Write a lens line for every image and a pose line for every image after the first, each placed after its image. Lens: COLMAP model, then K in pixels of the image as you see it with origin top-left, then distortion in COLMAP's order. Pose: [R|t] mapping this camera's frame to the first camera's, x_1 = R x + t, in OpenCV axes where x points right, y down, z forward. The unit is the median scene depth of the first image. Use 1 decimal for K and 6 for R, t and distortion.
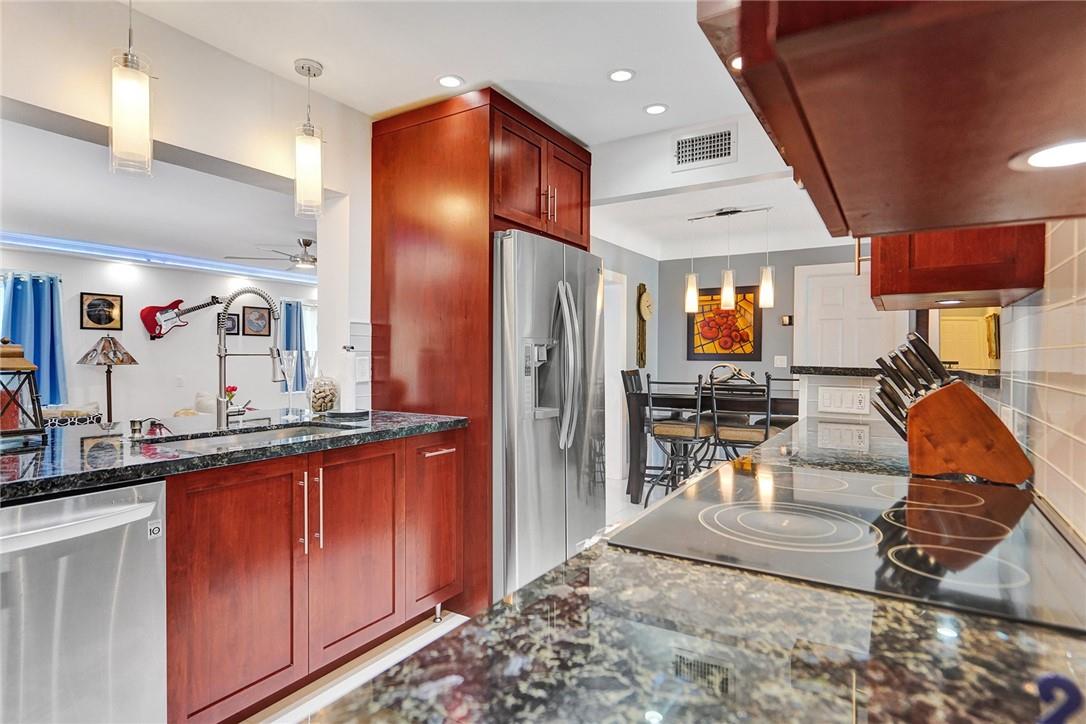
lens RADIAL K [[583.4, 0, 549.2], [0, 583.4, 362.0], [0, 0, 1]] dist [0.000274, -0.001366]
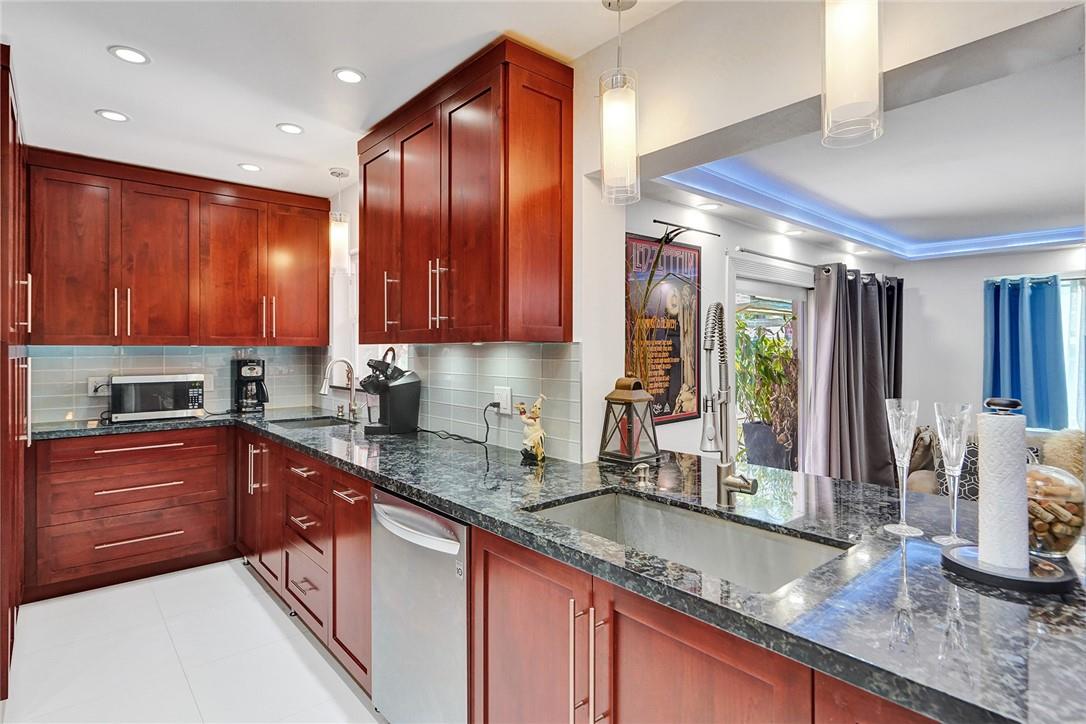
lens RADIAL K [[551.1, 0, 529.8], [0, 551.1, 349.4], [0, 0, 1]] dist [0.000778, 0.001456]
pose [[-0.310606, -0.005462, -0.950523, 0.115487], [-0.010998, 0.999937, -0.002152, -0.055498], [0.950475, 0.009786, -0.310646, 0.788109]]
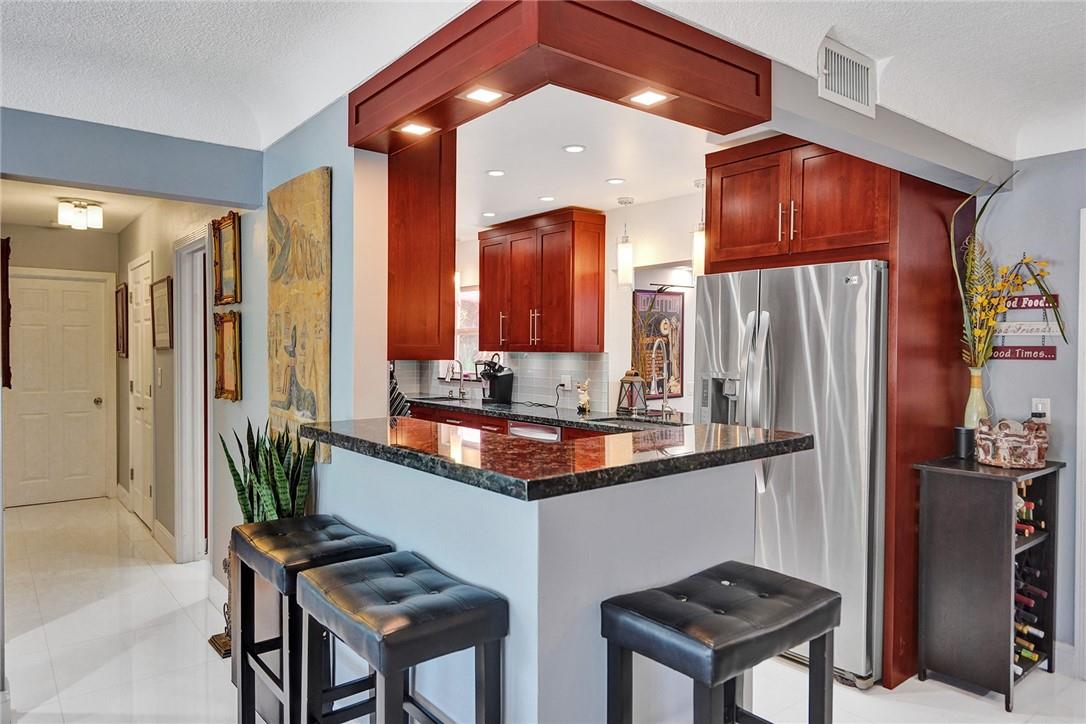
lens RADIAL K [[683.2, 0, 511.8], [0, 683.2, 358.2], [0, 0, 1]] dist [0.006295, 0.001033]
pose [[-0.369076, 0.007546, -0.929369, 1.207161], [-0.017049, 0.999744, 0.014888, -0.075414], [0.929243, 0.021339, -0.368853, 1.063476]]
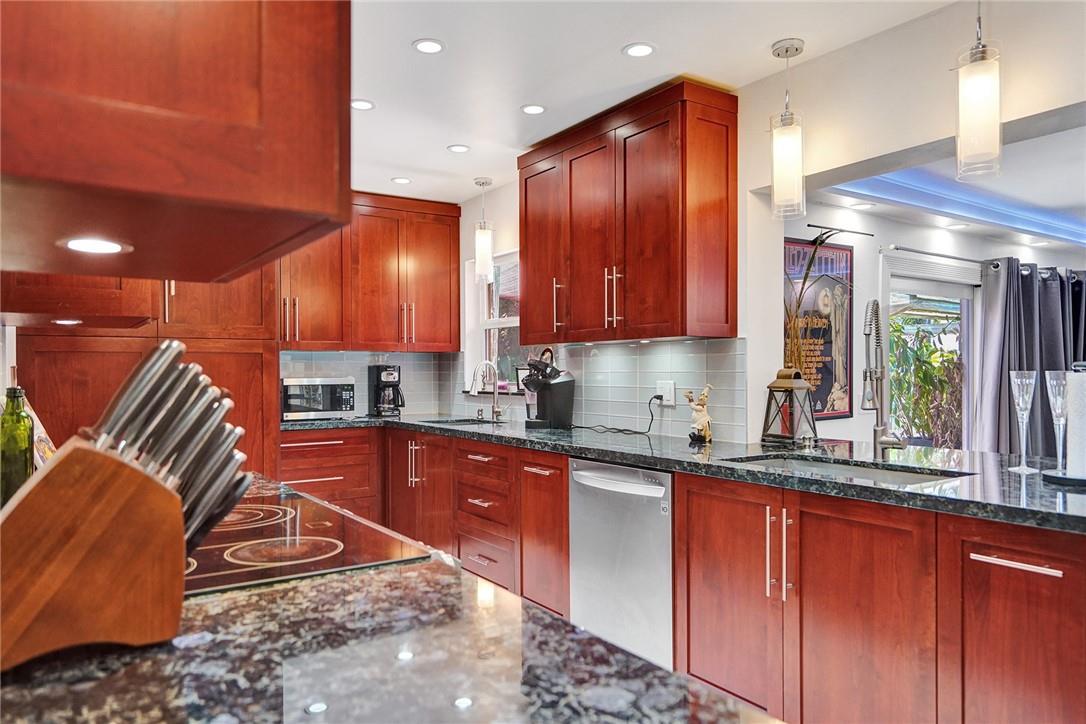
lens RADIAL K [[708.7, 0, 518.1], [0, 708.7, 374.3], [0, 0, 1]] dist [0.000888, 0.000602]
pose [[-0.428781, 0.001211, -0.903408, 0.519729], [-0.008540, 0.999949, 0.005394, -0.014313], [0.903368, 0.010028, -0.428749, 0.774383]]
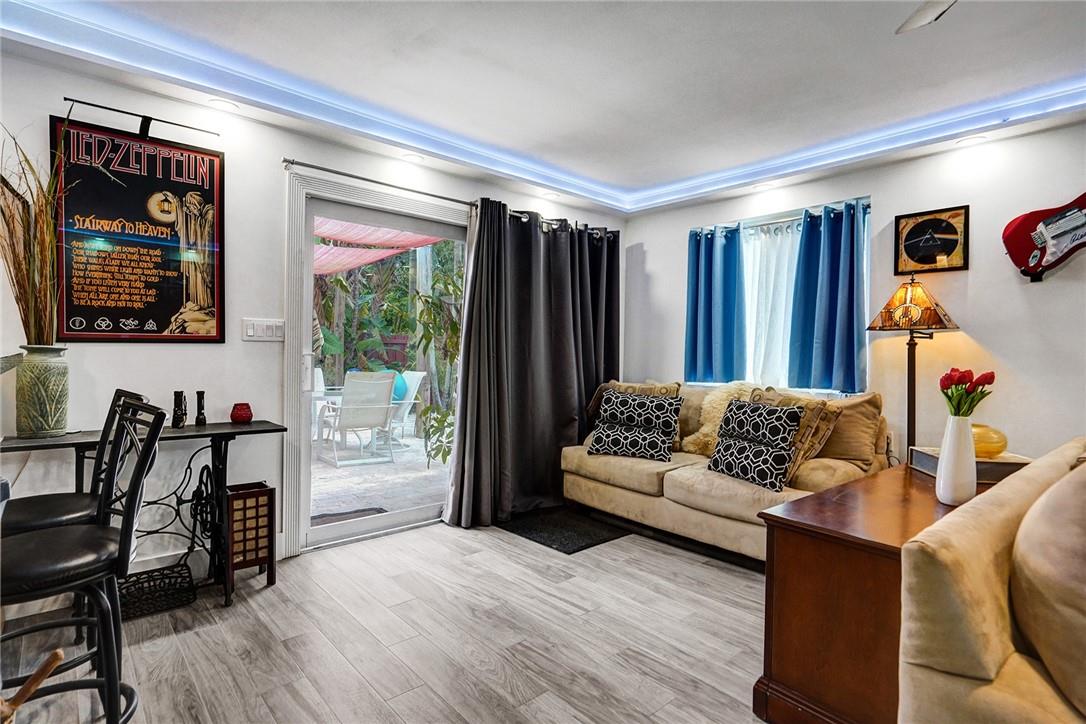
lens RADIAL K [[551.1, 0, 536.8], [0, 551.1, 359.6], [0, 0, 1]] dist [0.000778, 0.001456]
pose [[-0.275581, -0.000286, -0.961278, -0.226181], [-0.022065, 0.999738, 0.006029, 0.082725], [0.961025, 0.022872, -0.275515, 1.567514]]
